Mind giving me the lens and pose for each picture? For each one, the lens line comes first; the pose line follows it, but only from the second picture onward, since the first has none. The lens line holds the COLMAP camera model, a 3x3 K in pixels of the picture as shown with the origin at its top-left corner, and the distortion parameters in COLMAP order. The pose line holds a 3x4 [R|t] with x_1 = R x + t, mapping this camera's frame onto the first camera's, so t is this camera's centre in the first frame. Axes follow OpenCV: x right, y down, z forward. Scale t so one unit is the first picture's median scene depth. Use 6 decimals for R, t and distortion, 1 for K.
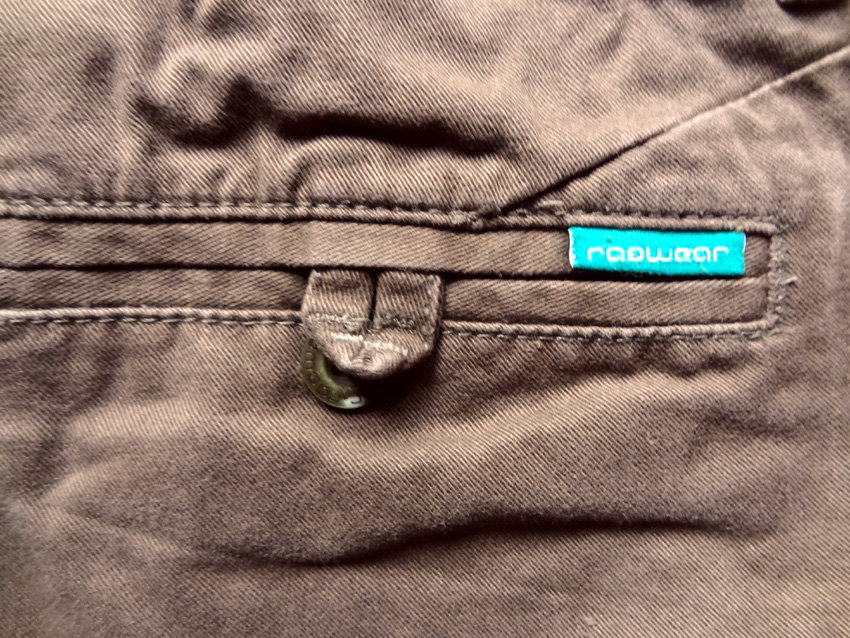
lens RADIAL K [[599.2, 0, 432.4], [0, 599.2, 323.9], [0, 0, 1]] dist [-0.024229, 0.011686]
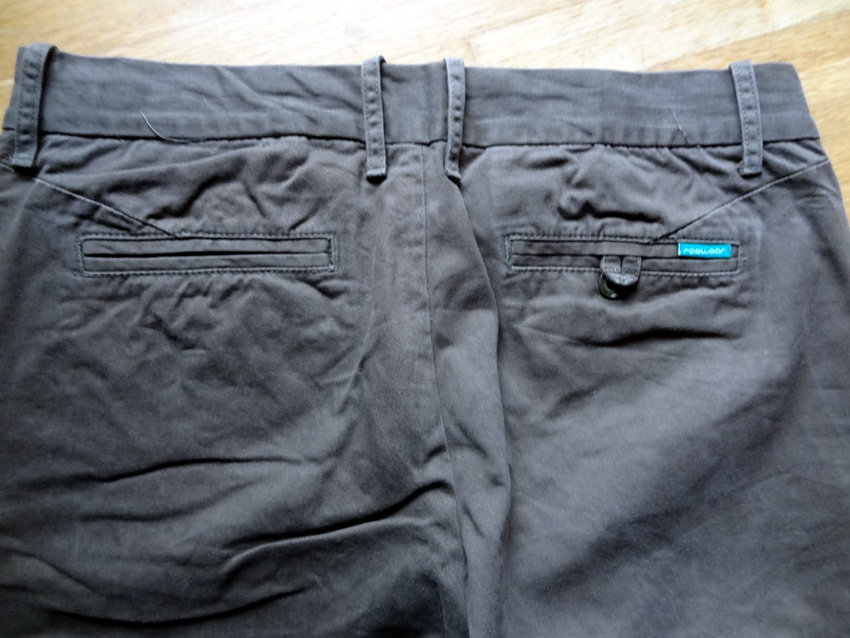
lens RADIAL K [[599.2, 0, 423.1], [0, 599.2, 319.4], [0, 0, 1]] dist [-0.024229, 0.011686]
pose [[0.999977, -0.000913, -0.006681, -1.186324], [0.000708, 0.999531, -0.030604, 0.368329], [0.006706, 0.030599, 0.999509, -2.356076]]
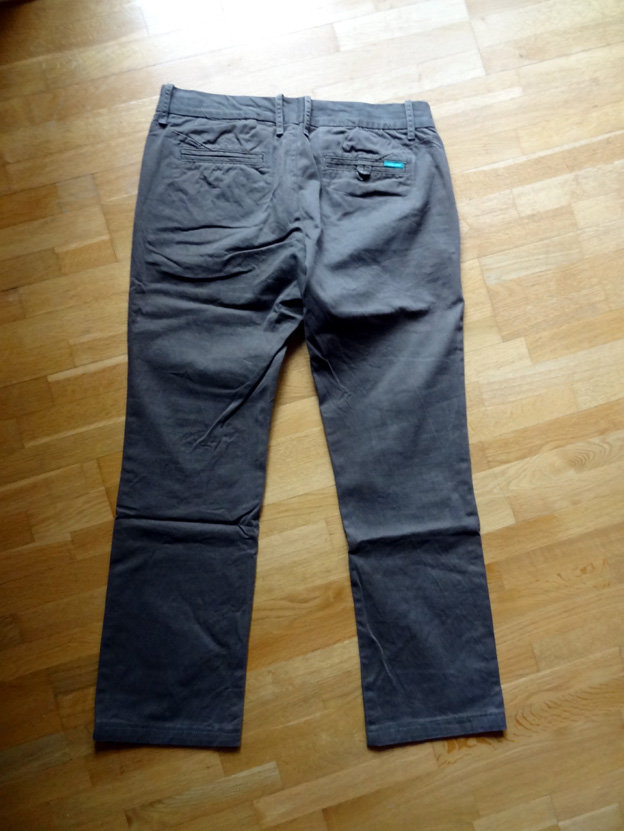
lens RADIAL K [[585.8, 0, 307.7], [0, 585.8, 415.7], [0, 0, 1]] dist [-0.024229, 0.011686]
pose [[0.999640, 0.026493, 0.004269, -0.938927], [-0.026189, 0.997847, -0.060124, 4.506618], [-0.005853, 0.059991, 0.998182, -8.110424]]
